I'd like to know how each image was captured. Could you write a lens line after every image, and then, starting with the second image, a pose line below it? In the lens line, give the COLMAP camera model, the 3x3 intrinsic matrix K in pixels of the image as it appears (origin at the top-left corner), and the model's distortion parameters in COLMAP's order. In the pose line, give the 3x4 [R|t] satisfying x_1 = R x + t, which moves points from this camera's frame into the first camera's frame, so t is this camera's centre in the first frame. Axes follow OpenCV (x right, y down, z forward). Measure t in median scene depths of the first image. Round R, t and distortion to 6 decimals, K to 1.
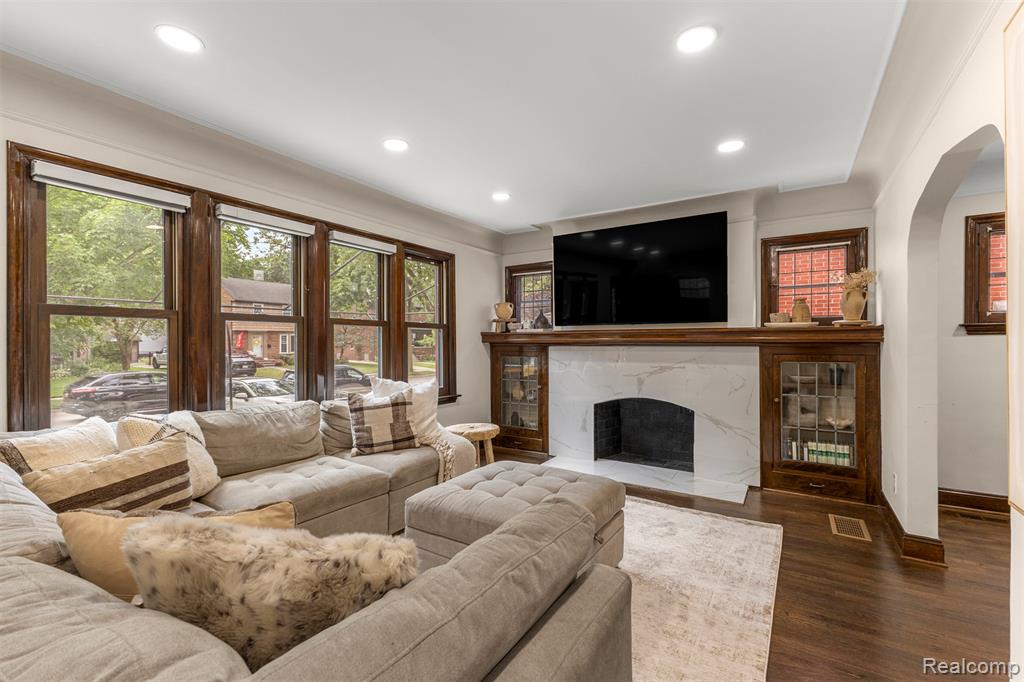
lens RADIAL K [[440.1, 0, 520.4], [0, 440.1, 343.6], [0, 0, 1]] dist [0.005497, 0.000638]
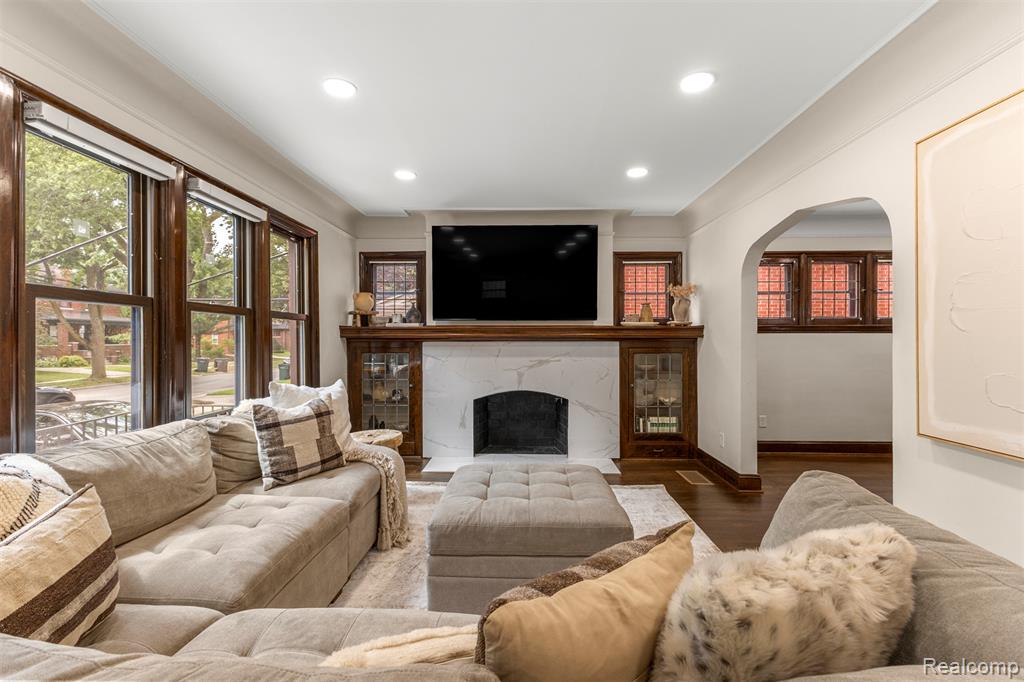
lens RADIAL K [[440.1, 0, 516.7], [0, 440.1, 338.5], [0, 0, 1]] dist [0.005497, 0.000638]
pose [[0.857482, 0.002532, 0.514508, -0.310125], [-0.000415, 0.999991, -0.004229, 0.003567], [-0.514514, 0.003412, 0.857475, 0.112114]]
